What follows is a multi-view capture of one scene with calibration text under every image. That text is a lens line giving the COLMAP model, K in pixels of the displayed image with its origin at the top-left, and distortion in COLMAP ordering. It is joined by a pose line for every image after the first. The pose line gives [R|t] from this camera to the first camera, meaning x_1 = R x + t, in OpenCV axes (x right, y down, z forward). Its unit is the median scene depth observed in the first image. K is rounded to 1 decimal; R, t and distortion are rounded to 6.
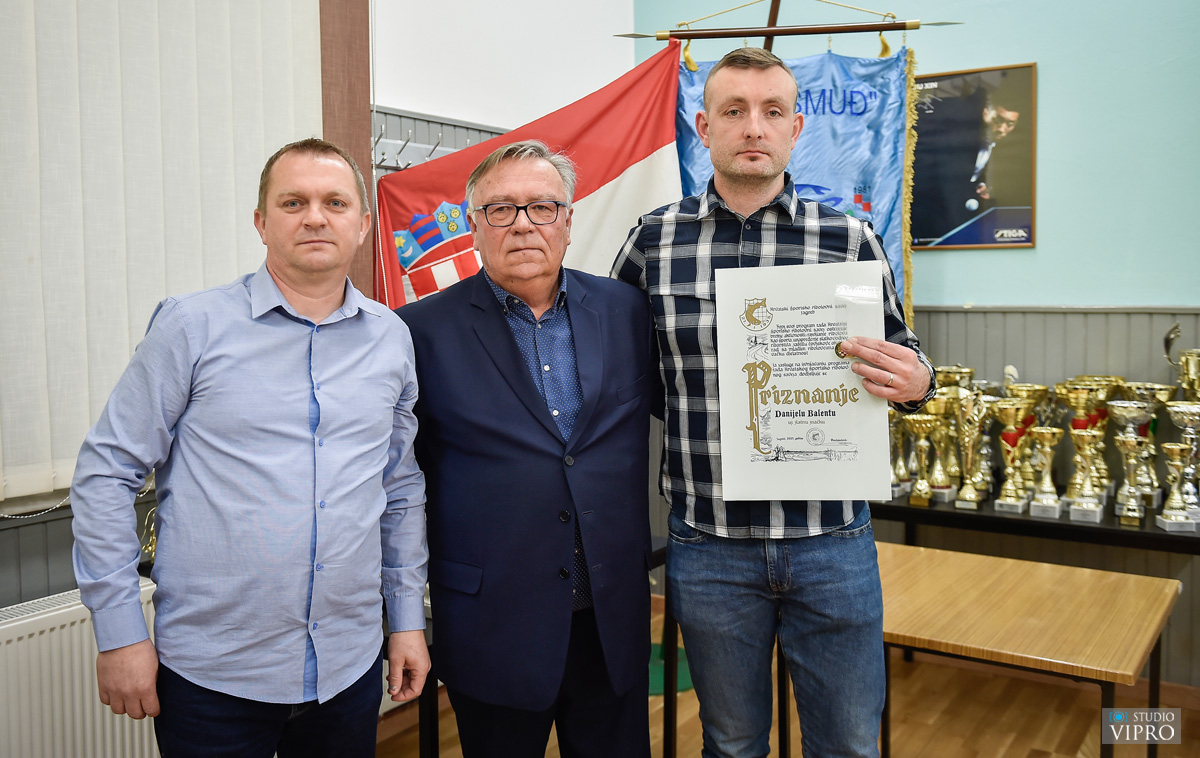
lens RADIAL K [[1100.2, 0, 591.9], [0, 1100.2, 337.3], [0, 0, 1]] dist [-0.000893, 0.002010]
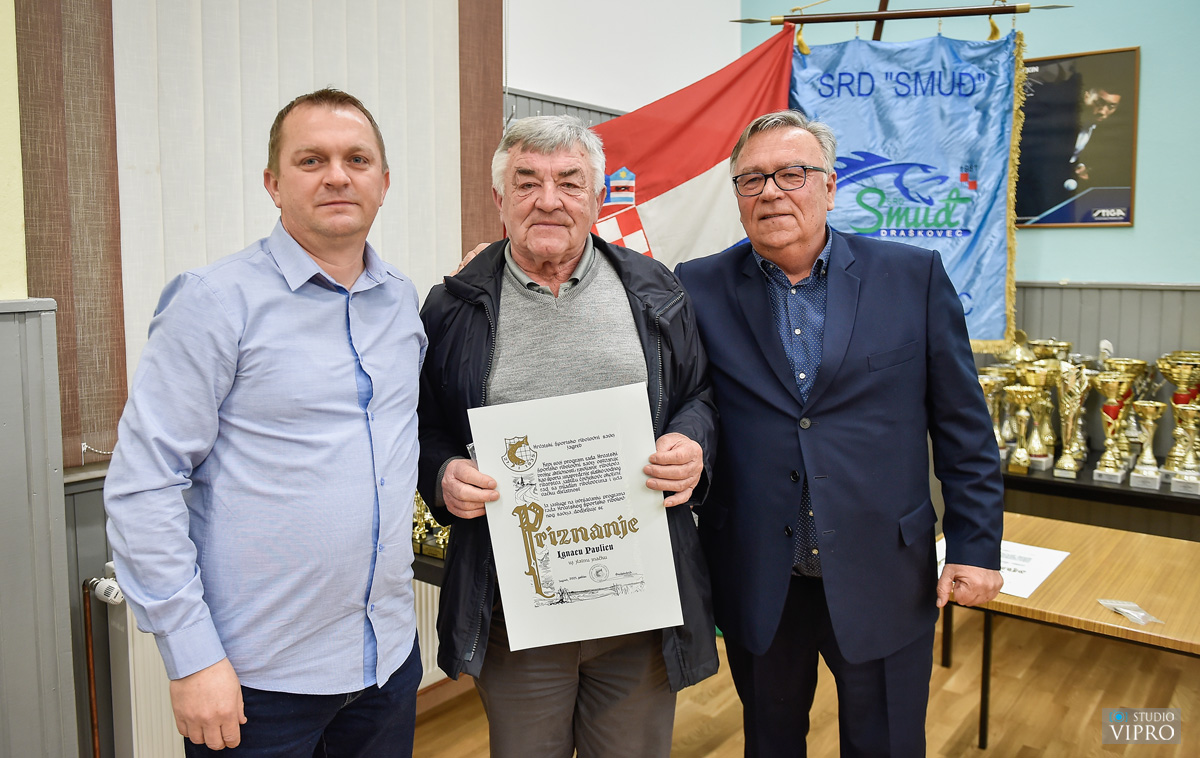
lens RADIAL K [[949.8, 0, 584.8], [0, 949.8, 341.4], [0, 0, 1]] dist [-0.030600, -0.005006]
pose [[0.995656, 0.017528, -0.091447, -0.030672], [-0.014131, 0.999191, 0.037656, 0.000417], [0.092033, -0.036200, 0.995098, 0.075224]]
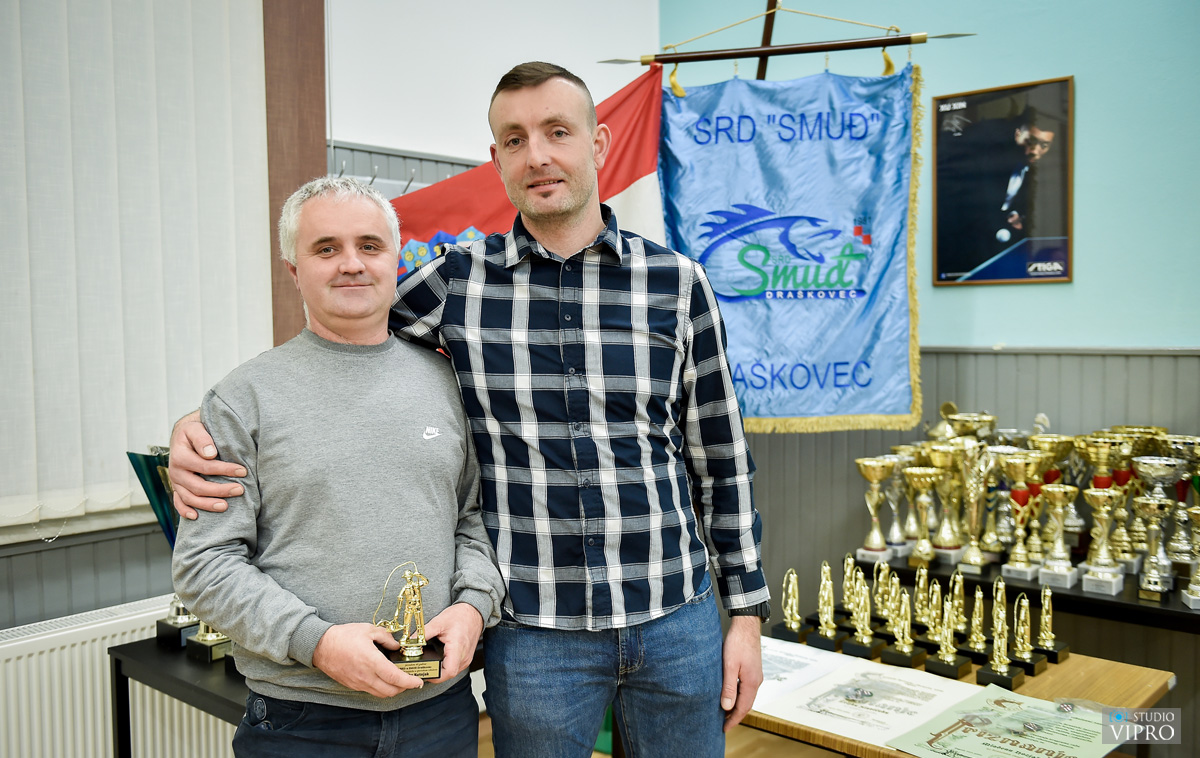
lens RADIAL K [[1071.0, 0, 602.2], [0, 1071.0, 374.3], [0, 0, 1]] dist [0.007651, 0.000023]
pose [[0.990485, 0.005255, -0.137522, 0.155199], [-0.004833, 0.999983, 0.003404, -0.008240], [0.137537, -0.002707, 0.990493, 0.085474]]
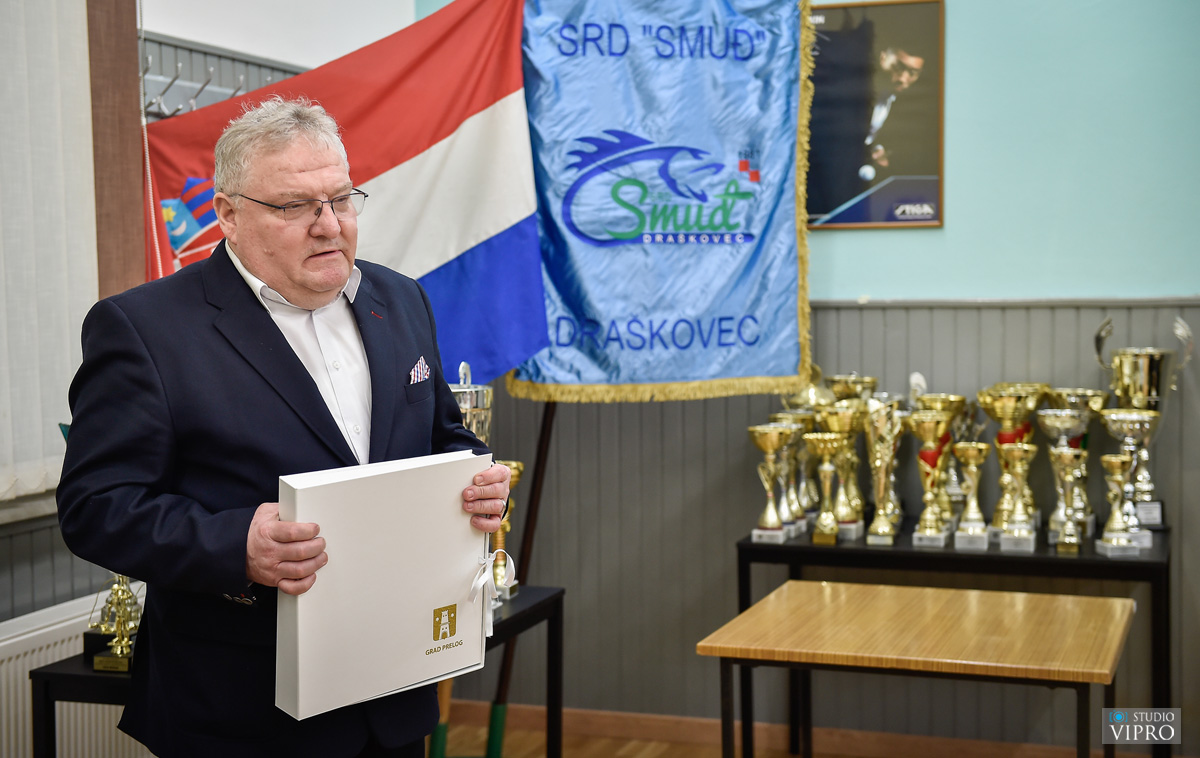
lens RADIAL K [[1806.2, 0, 600.9], [0, 1806.2, 383.1], [0, 0, 1]] dist [0.142811, -0.078436]
pose [[0.967890, -0.015319, 0.250908, -0.192558], [0.012957, 0.999855, 0.011065, 0.016276], [-0.251041, -0.007458, 0.967948, -0.250857]]
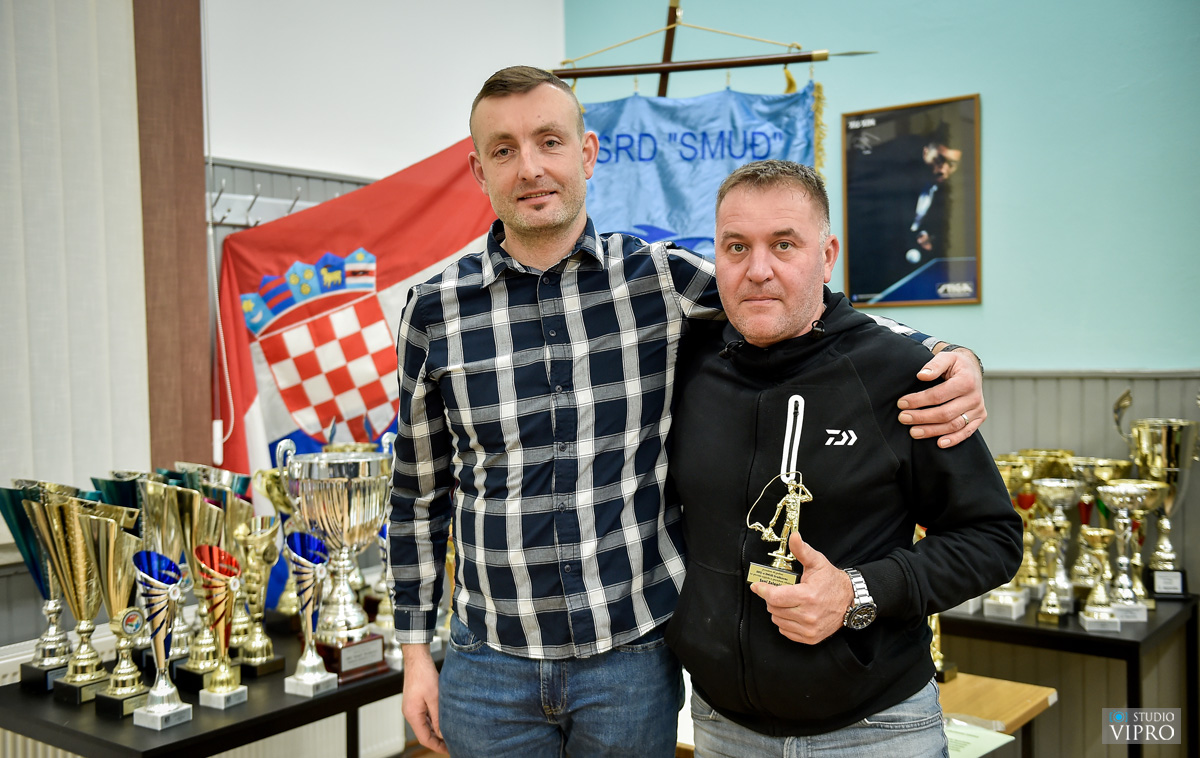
lens RADIAL K [[1205.0, 0, 603.2], [0, 1205.0, 386.7], [0, 0, 1]] dist [0.037985, 0.016635]
pose [[0.997063, -0.005346, -0.076398, 0.189034], [0.004329, 0.999900, -0.013460, -0.003883], [0.076463, 0.013090, 0.996987, 0.013332]]
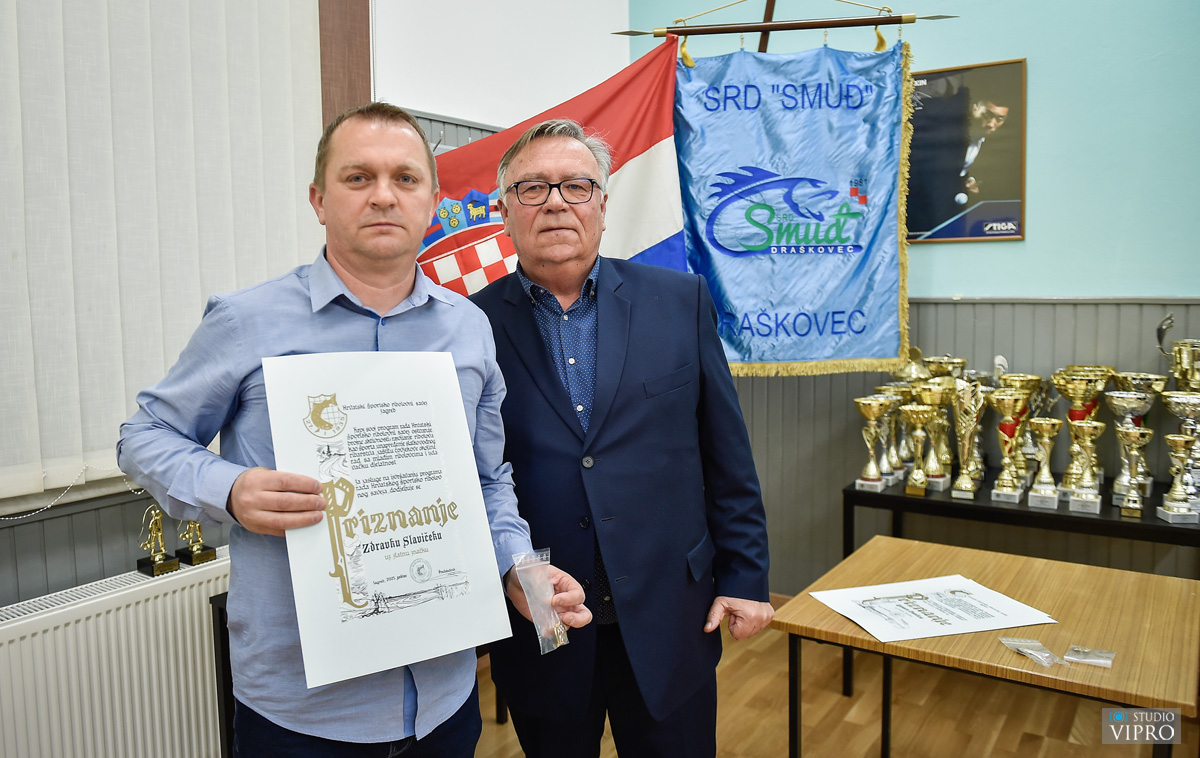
lens RADIAL K [[923.3, 0, 548.7], [0, 923.3, 352.9], [0, 0, 1]] dist [-0.041079, -0.004943]
pose [[0.999068, -0.003545, -0.043028, -0.002723], [0.004757, 0.999594, 0.028105, -0.002939], [0.042911, -0.028284, 0.998678, 0.142690]]
